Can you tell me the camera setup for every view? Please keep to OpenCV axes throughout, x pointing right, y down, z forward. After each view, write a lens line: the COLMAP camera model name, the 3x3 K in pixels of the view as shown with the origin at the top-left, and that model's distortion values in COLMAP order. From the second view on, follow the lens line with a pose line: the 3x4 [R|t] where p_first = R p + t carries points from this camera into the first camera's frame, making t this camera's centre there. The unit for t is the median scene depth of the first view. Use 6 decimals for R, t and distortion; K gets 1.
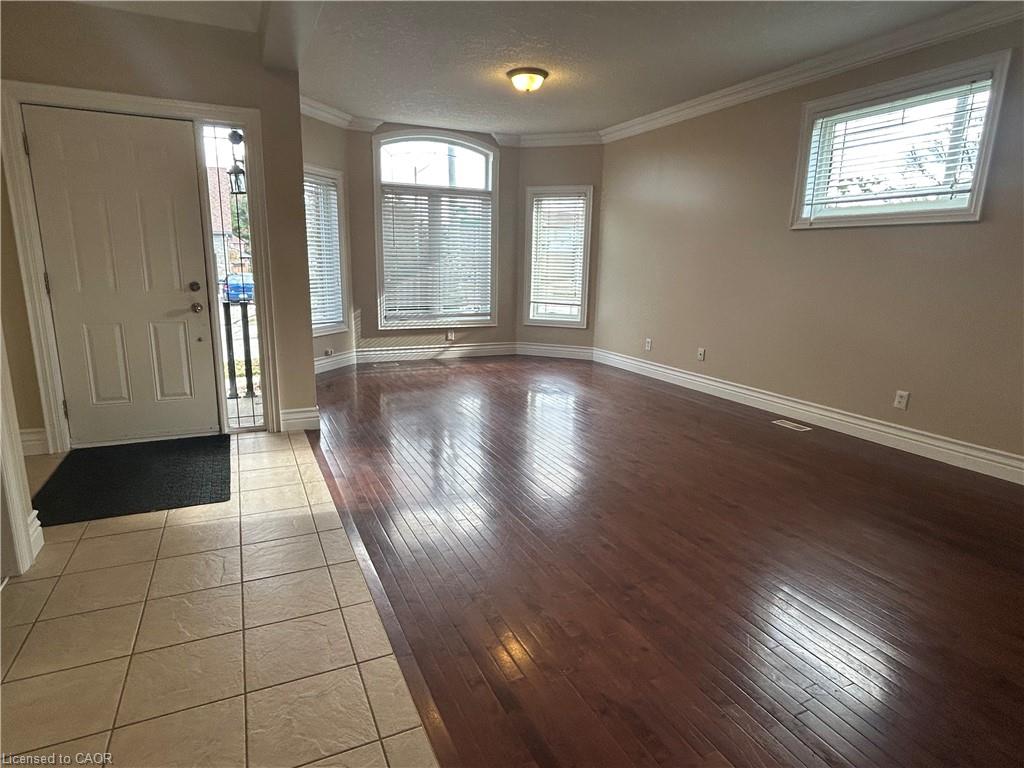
lens RADIAL K [[574.9, 0, 512.0], [0, 574.9, 384.0], [0, 0, 1]] dist [-0.002793, -0.001095]
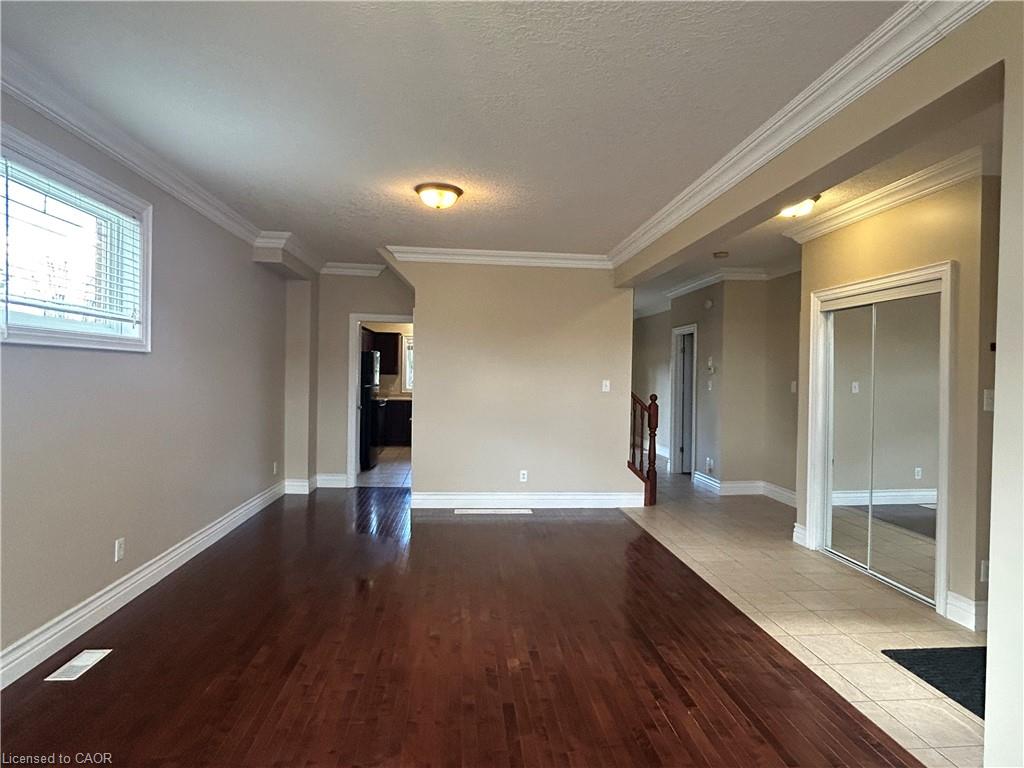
lens RADIAL K [[574.9, 0, 512.0], [0, 574.9, 384.0], [0, 0, 1]] dist [-0.002793, -0.001095]
pose [[-0.939477, -0.039246, 0.340357, -0.163259], [0.039052, 0.974676, 0.220184, -0.402915], [-0.340379, 0.220150, -0.914153, 1.622929]]
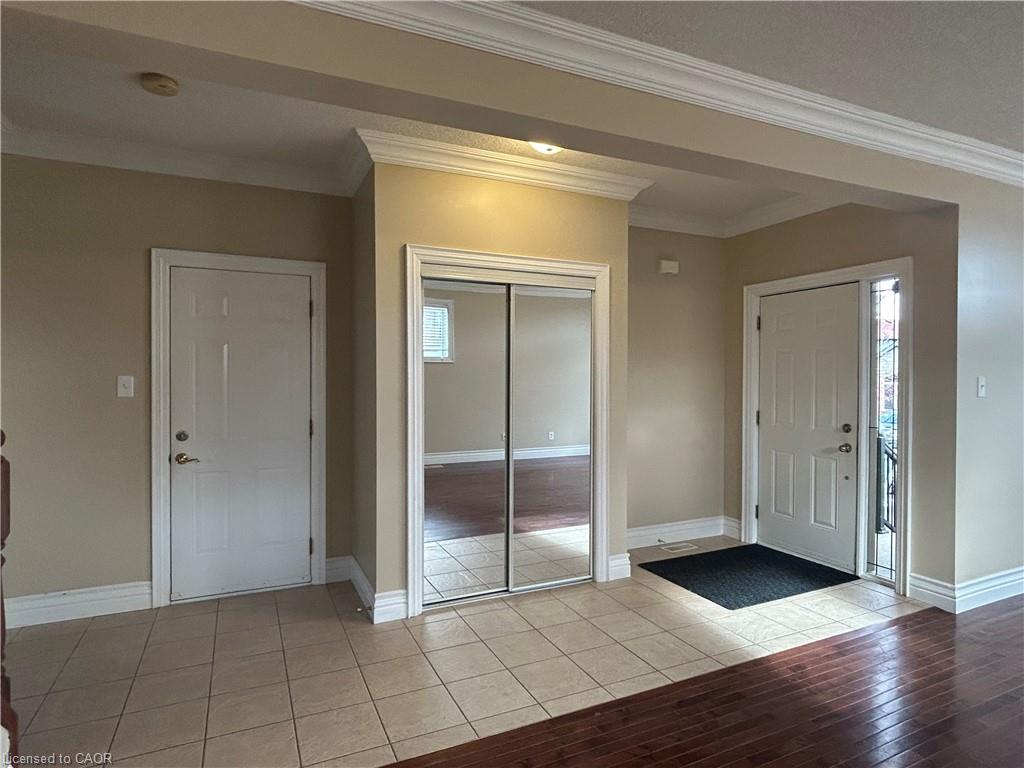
lens RADIAL K [[574.9, 0, 512.0], [0, 574.9, 384.0], [0, 0, 1]] dist [-0.002793, -0.001095]
pose [[-0.001678, -0.004303, -0.999989, 0.531565], [-0.211698, 0.977327, -0.003850, -0.115086], [0.977334, 0.211690, -0.002551, 0.375102]]
